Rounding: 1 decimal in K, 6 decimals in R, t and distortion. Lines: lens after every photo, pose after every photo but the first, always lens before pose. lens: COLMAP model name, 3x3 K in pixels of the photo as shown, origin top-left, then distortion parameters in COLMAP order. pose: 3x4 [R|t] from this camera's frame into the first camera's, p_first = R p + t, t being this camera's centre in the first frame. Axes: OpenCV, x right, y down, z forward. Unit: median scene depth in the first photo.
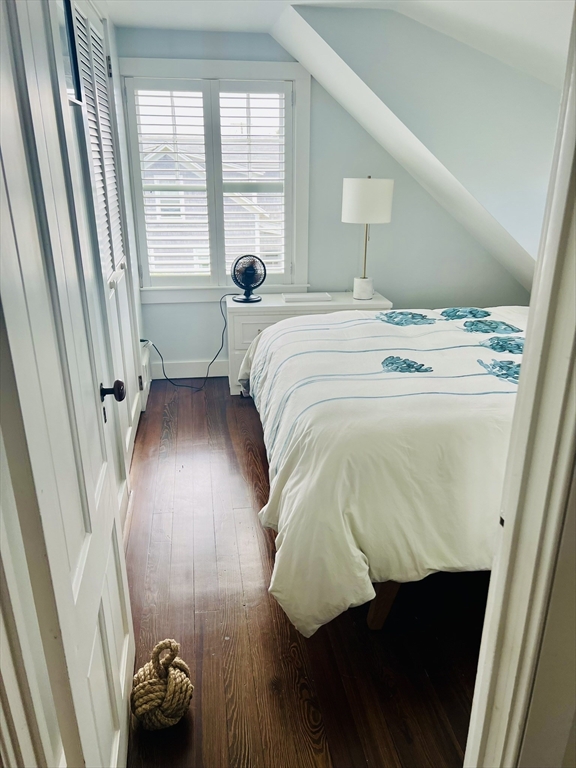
lens RADIAL K [[569.2, 0, 286.9], [0, 569.2, 388.3], [0, 0, 1]] dist [0.042432, -0.086645]
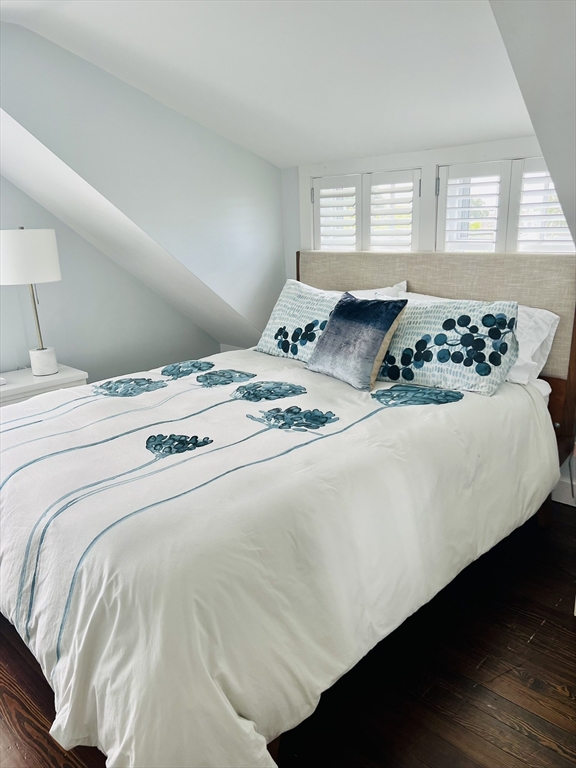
lens RADIAL K [[569.2, 0, 286.9], [0, 569.2, 388.3], [0, 0, 1]] dist [0.042432, -0.086645]
pose [[0.790863, -0.201296, 0.577941, -0.107953], [0.257127, 0.966256, -0.015311, -0.058015], [-0.555357, 0.160713, 0.815935, 0.234810]]
